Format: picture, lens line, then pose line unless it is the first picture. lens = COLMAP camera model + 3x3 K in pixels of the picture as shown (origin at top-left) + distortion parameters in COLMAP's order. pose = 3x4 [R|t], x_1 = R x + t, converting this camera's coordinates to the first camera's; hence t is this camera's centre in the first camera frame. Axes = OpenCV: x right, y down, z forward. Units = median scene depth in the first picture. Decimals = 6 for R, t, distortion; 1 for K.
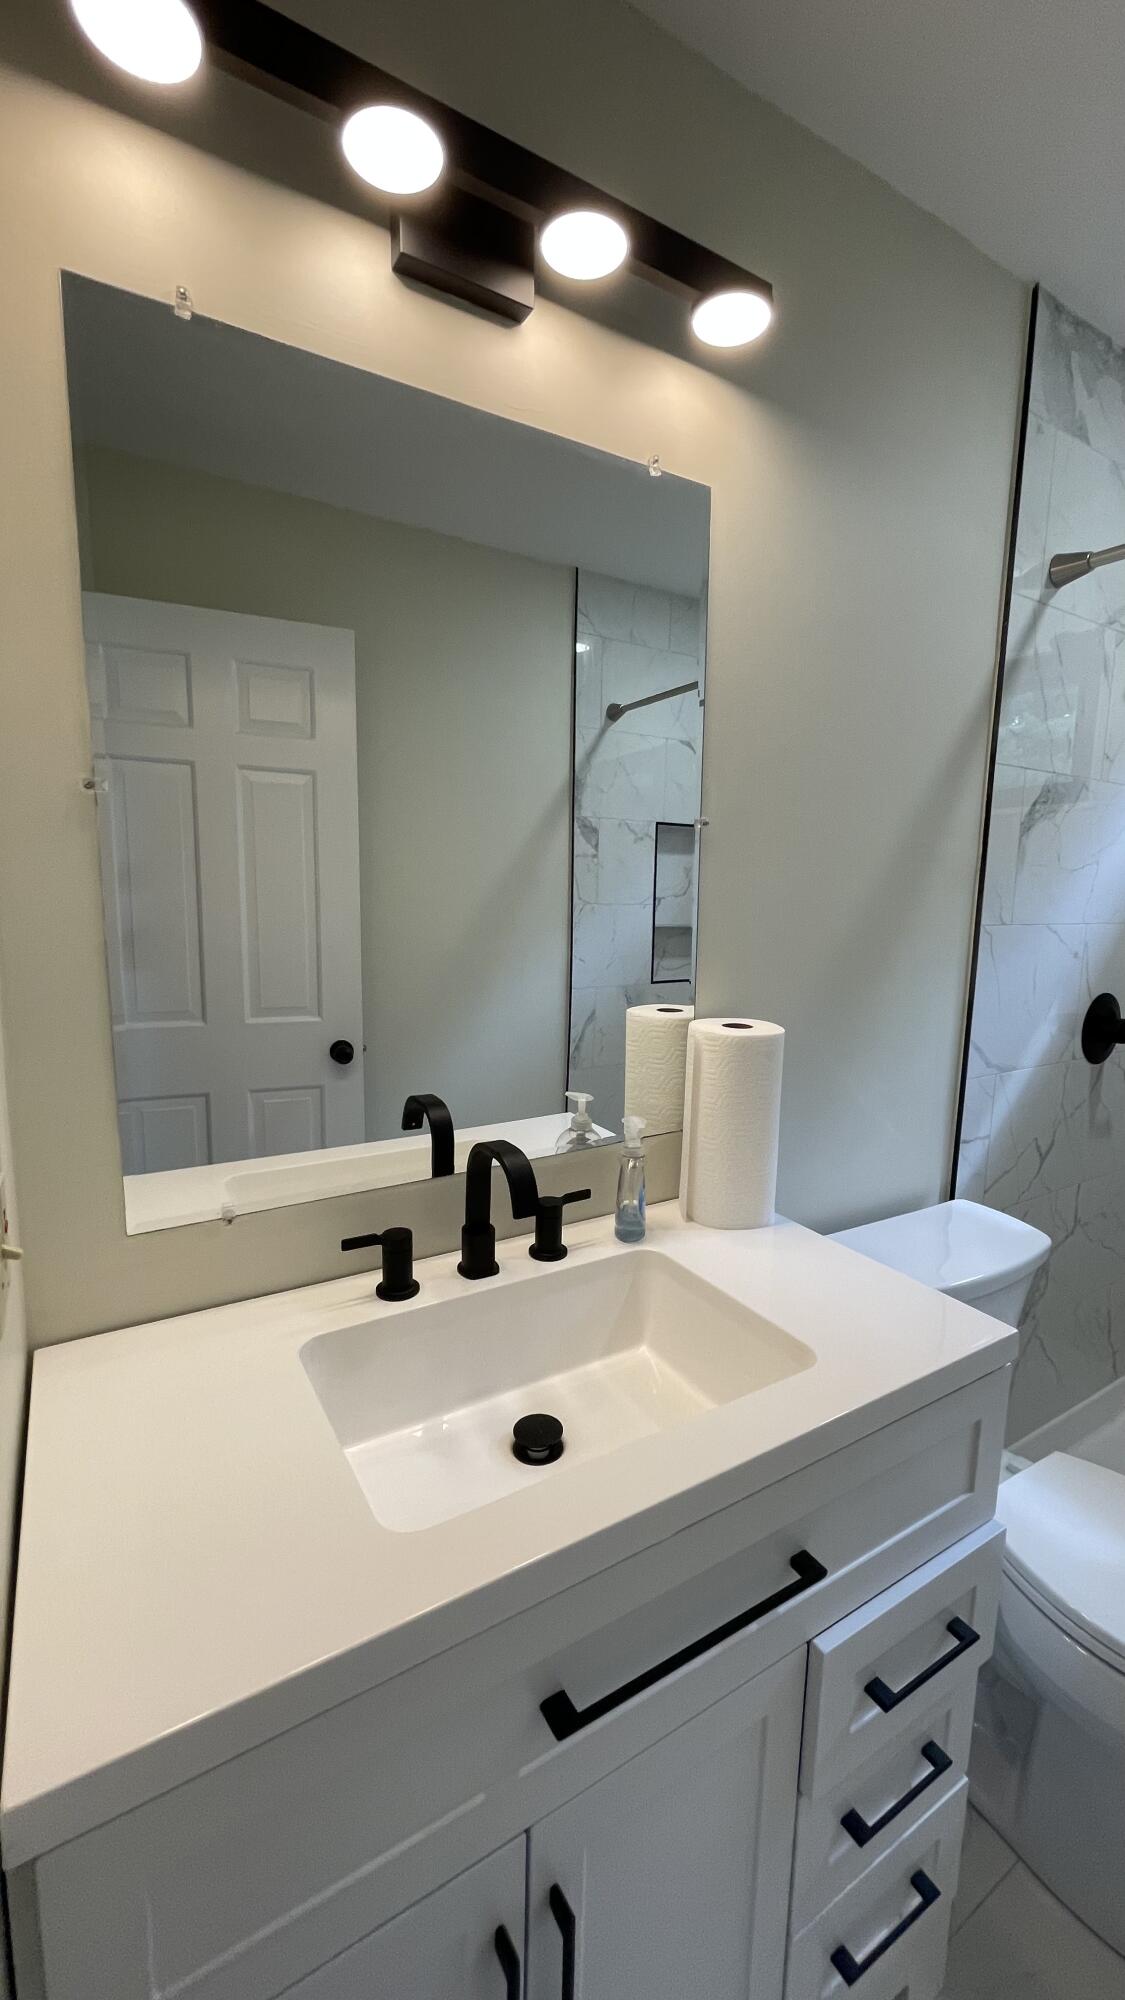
lens RADIAL K [[807.9, 0, 569.4], [0, 807.9, 991.1], [0, 0, 1]] dist [-0.000475, -0.000662]
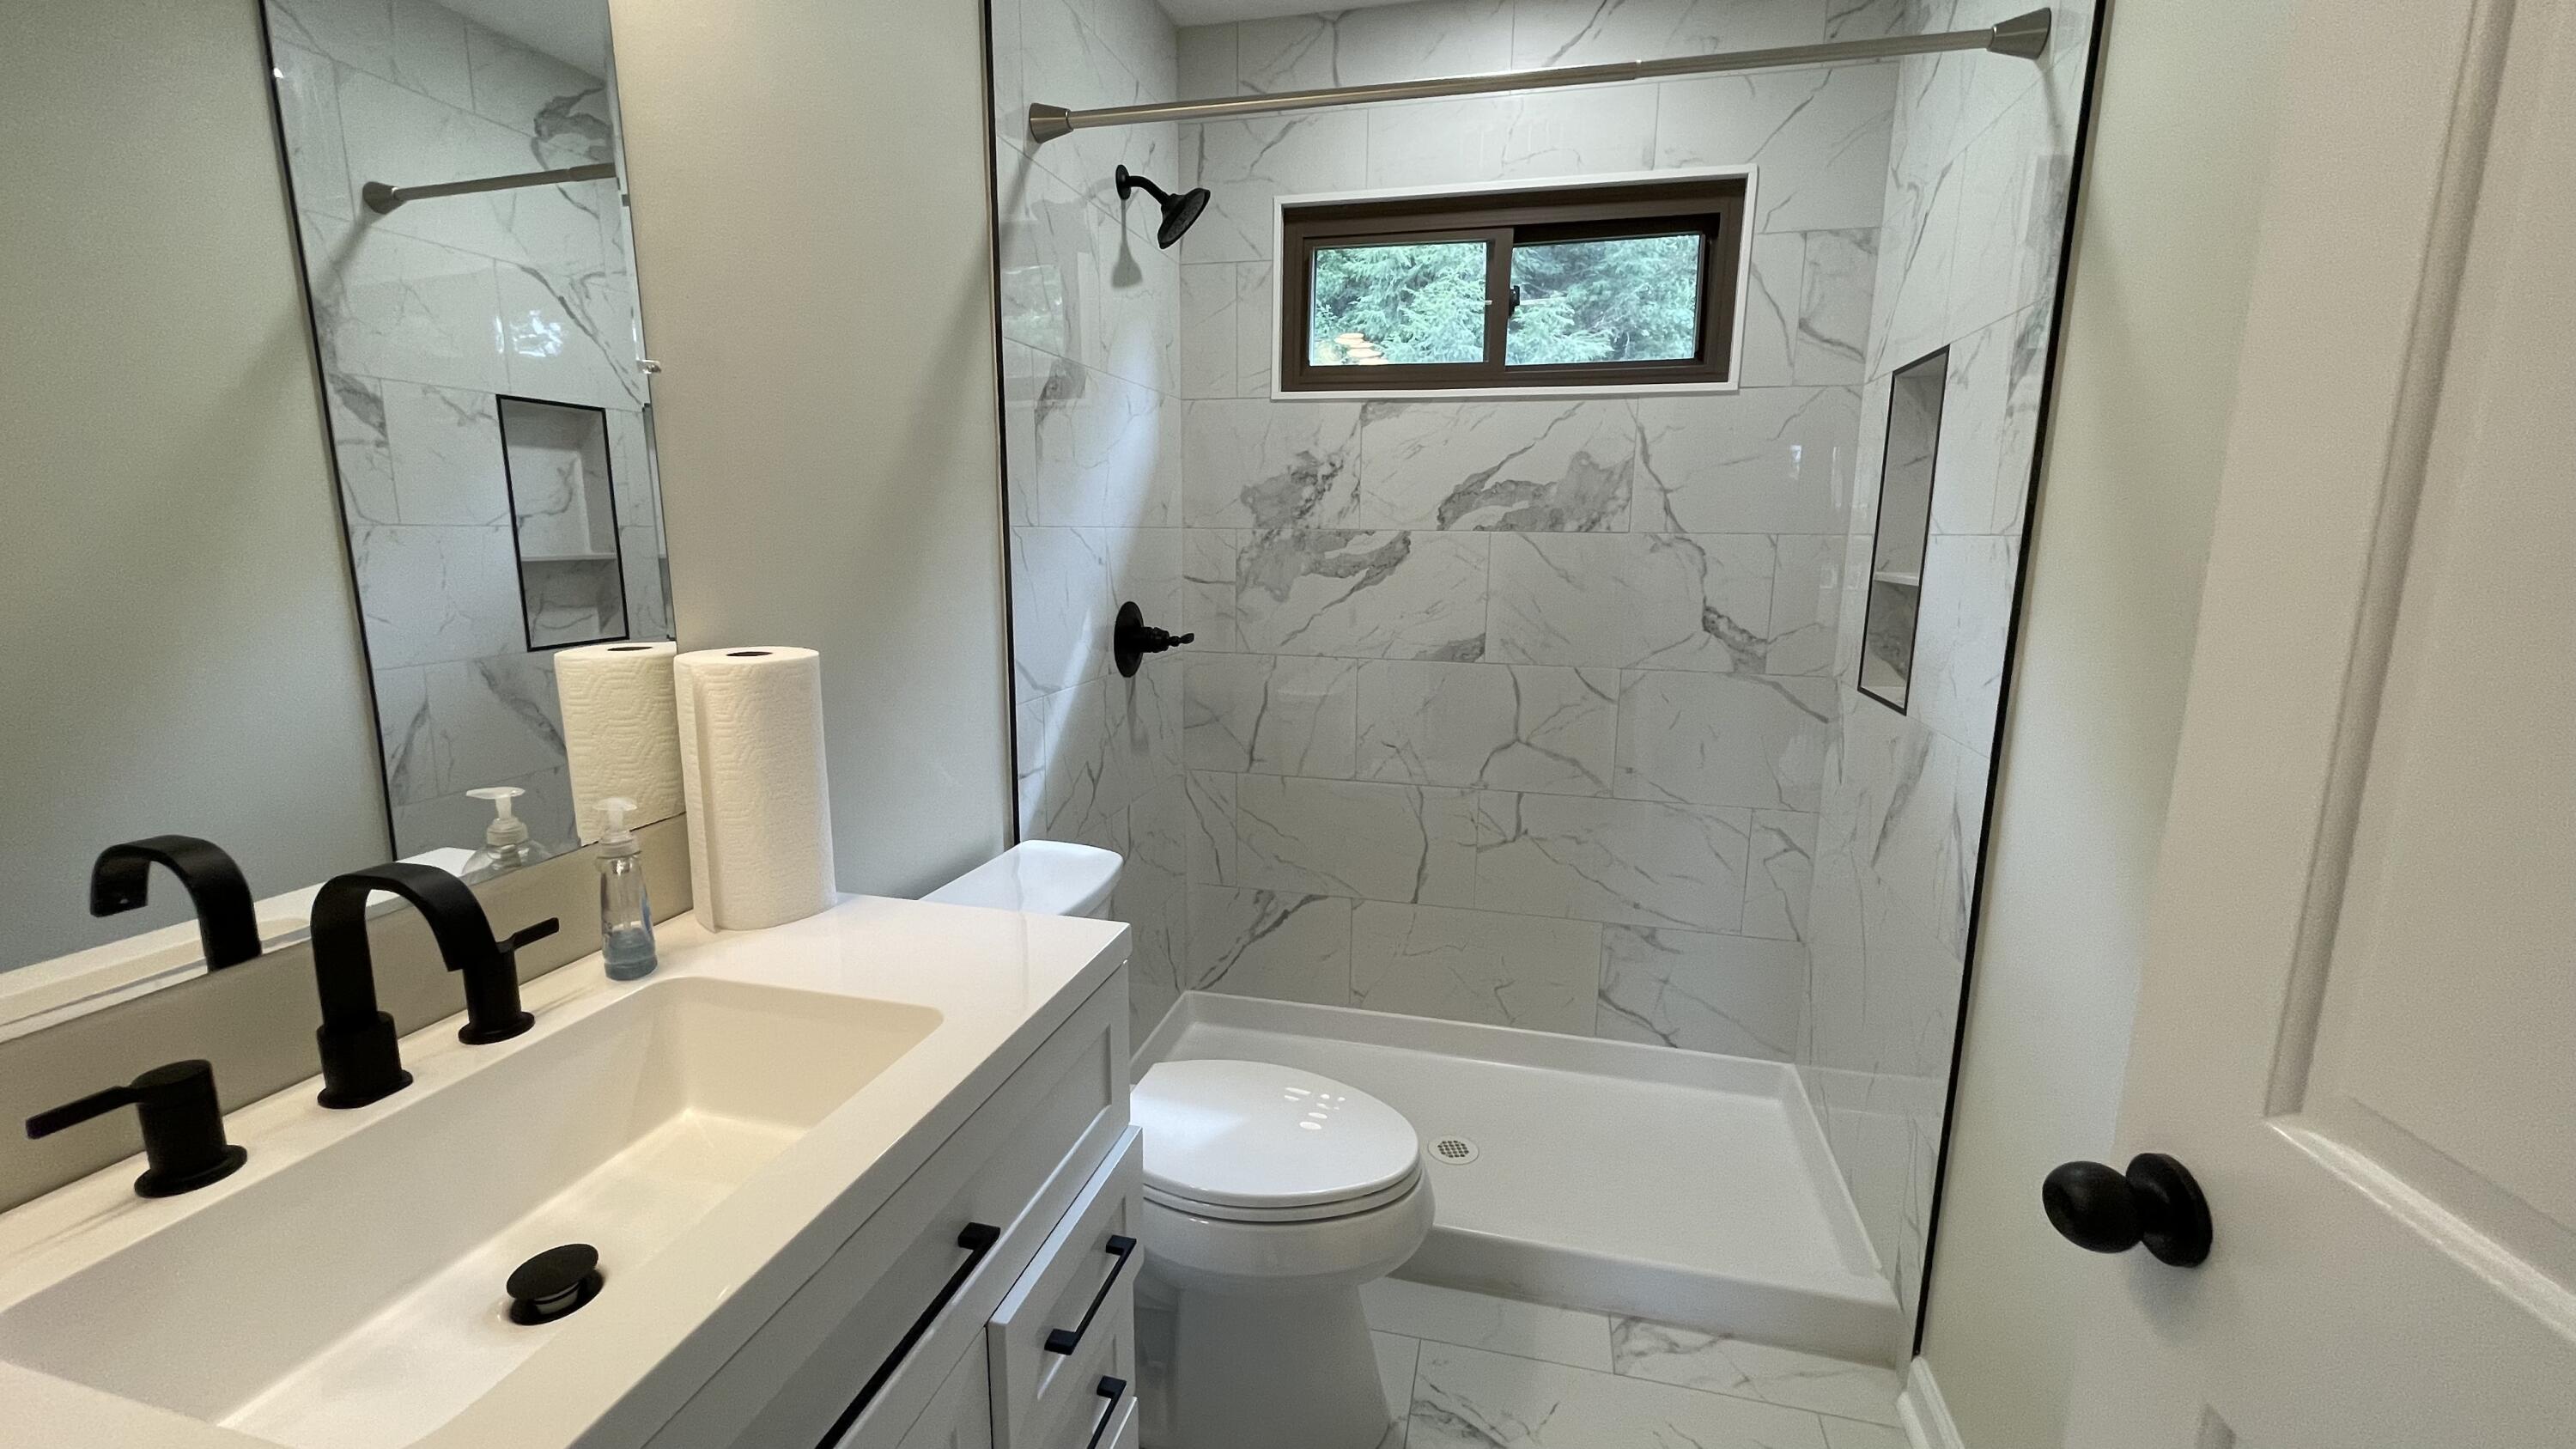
lens RADIAL K [[1040.8, 0, 1281.4], [0, 1040.8, 714.2], [0, 0, 1]] dist [-0.000475, -0.000662]
pose [[0.717663, -0.138837, 0.682410, -0.081563], [0.102063, 0.990313, 0.094145, 0.047752], [-0.688870, 0.002085, 0.724882, -0.015760]]
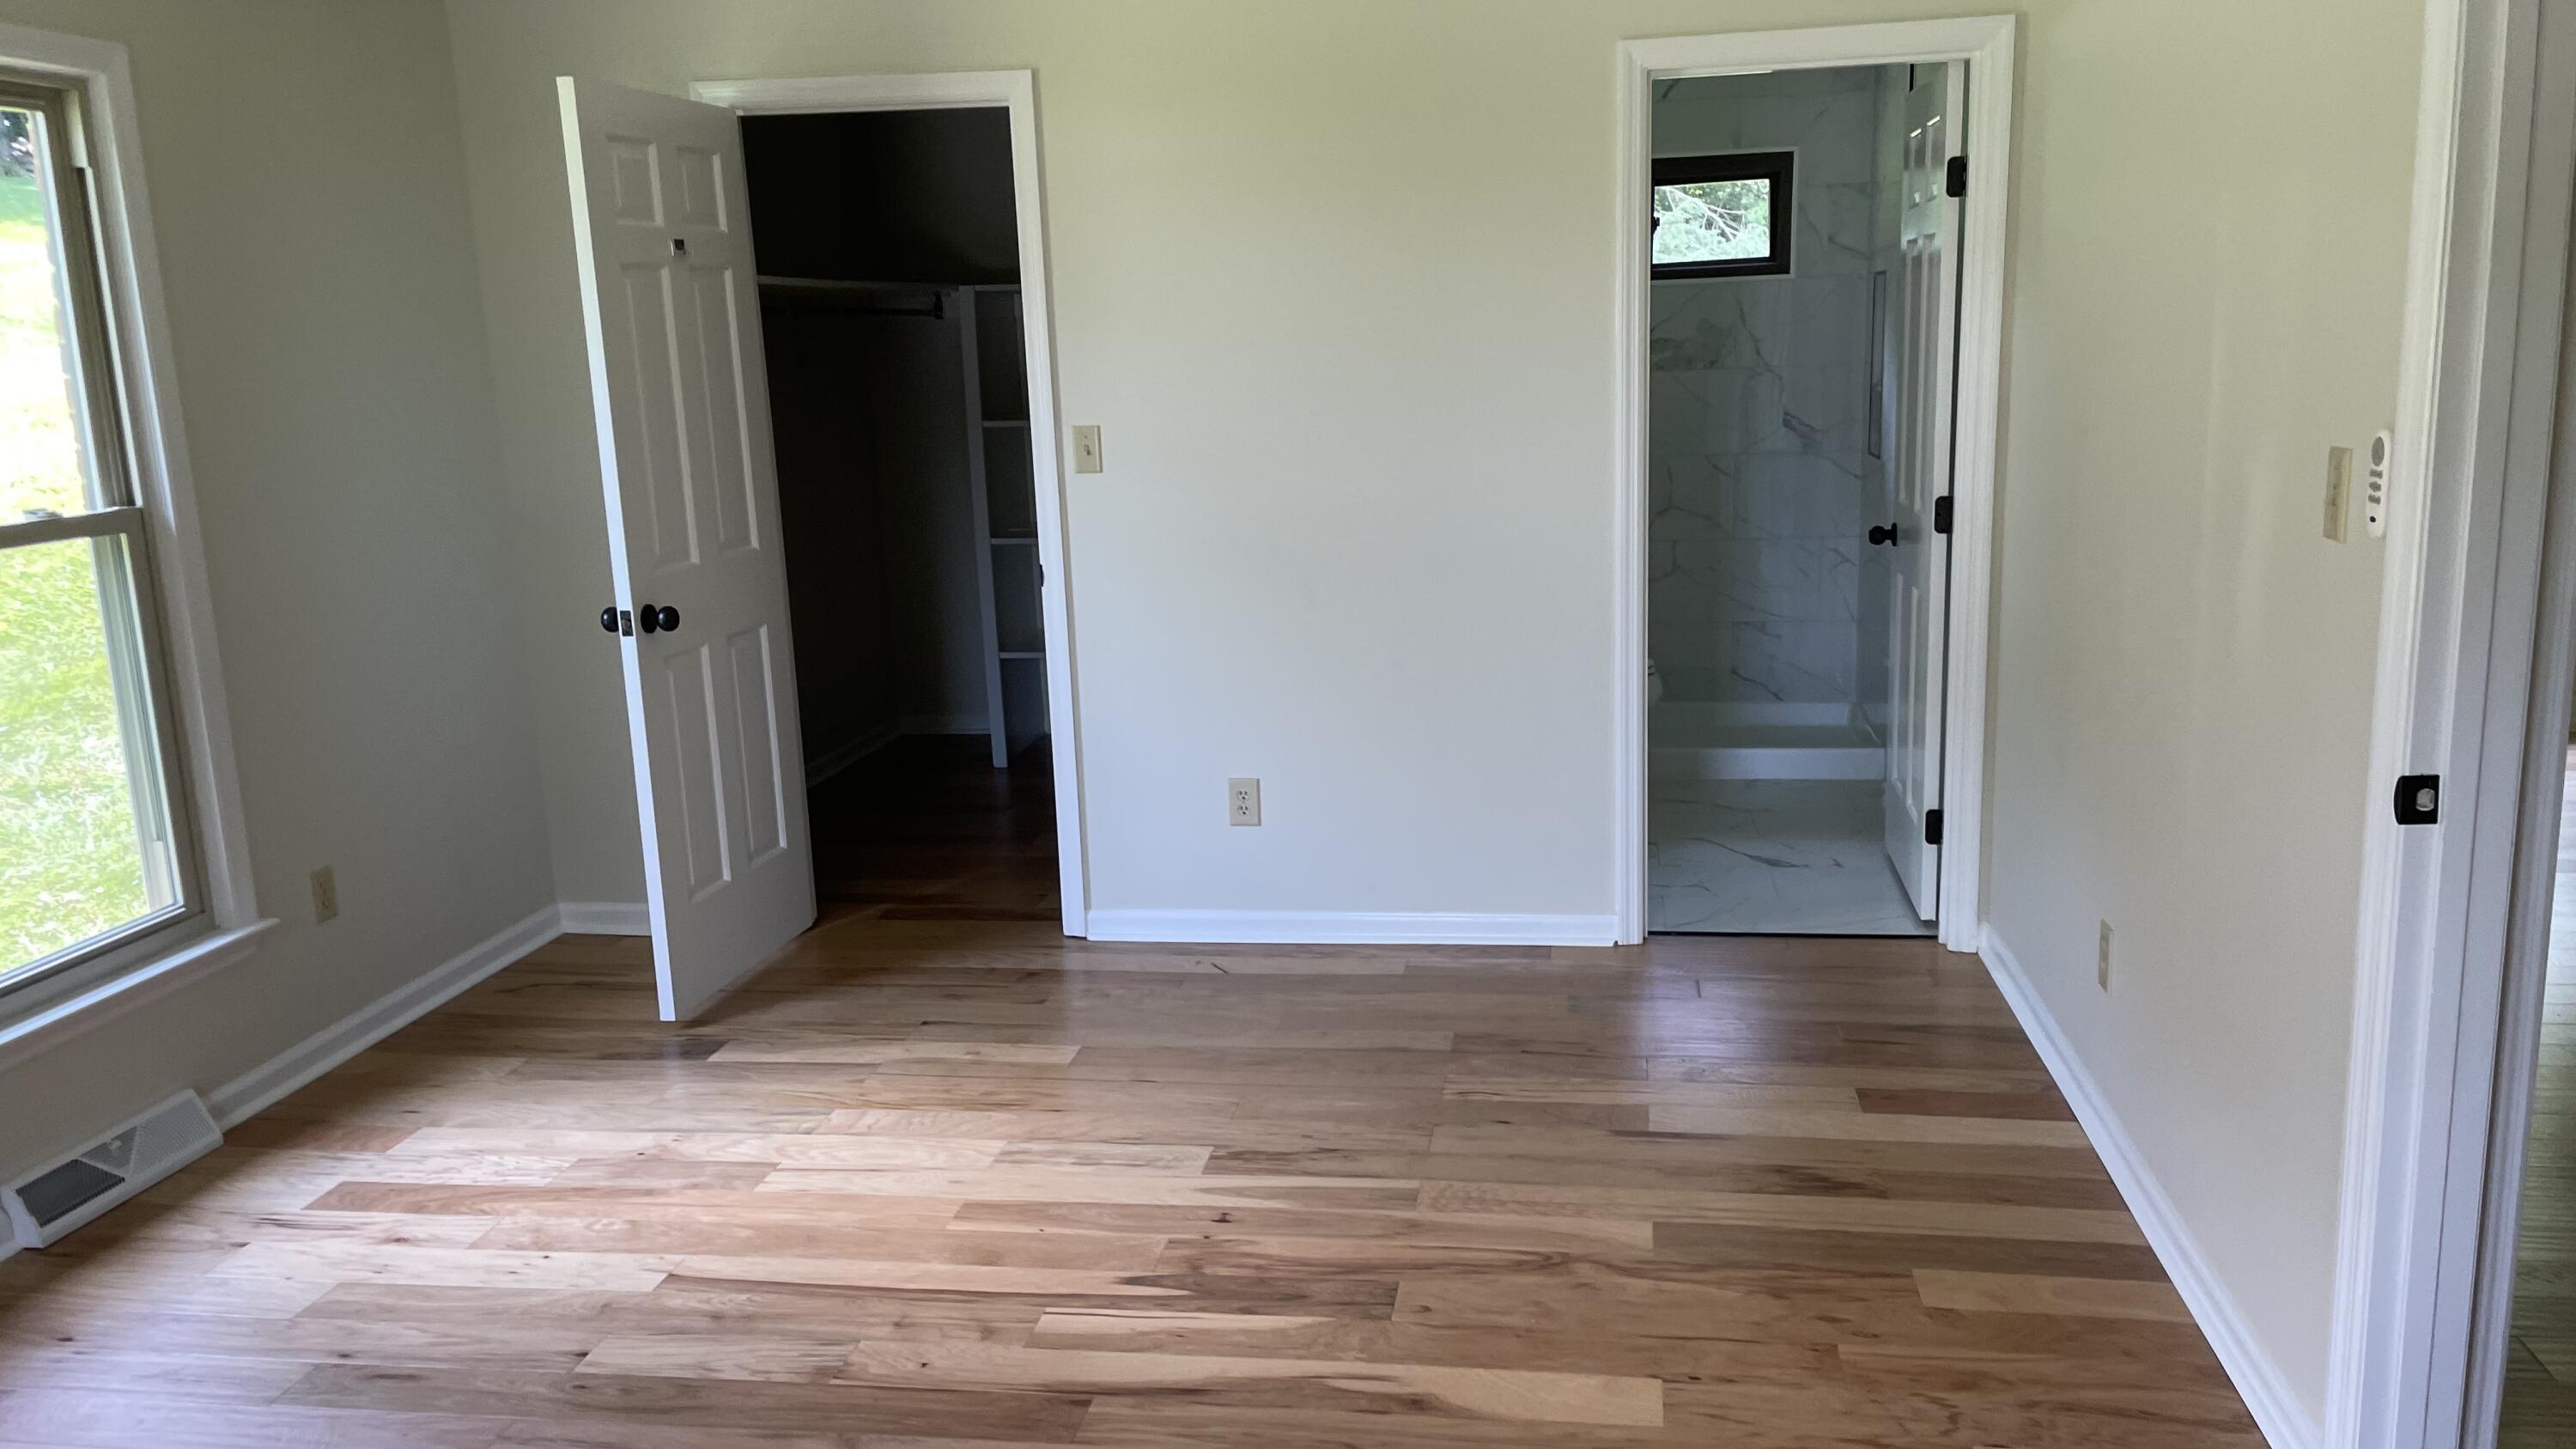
lens RADIAL K [[1960.0, 0, 1283.5], [0, 1960.0, 735.5], [0, 0, 1]] dist [0.076405, -0.068533]
pose [[0.648284, -0.192552, 0.736649, -3.136296], [0.151376, 0.980775, 0.123147, 0.099099], [-0.746199, 0.031676, 0.664969, -1.645922]]
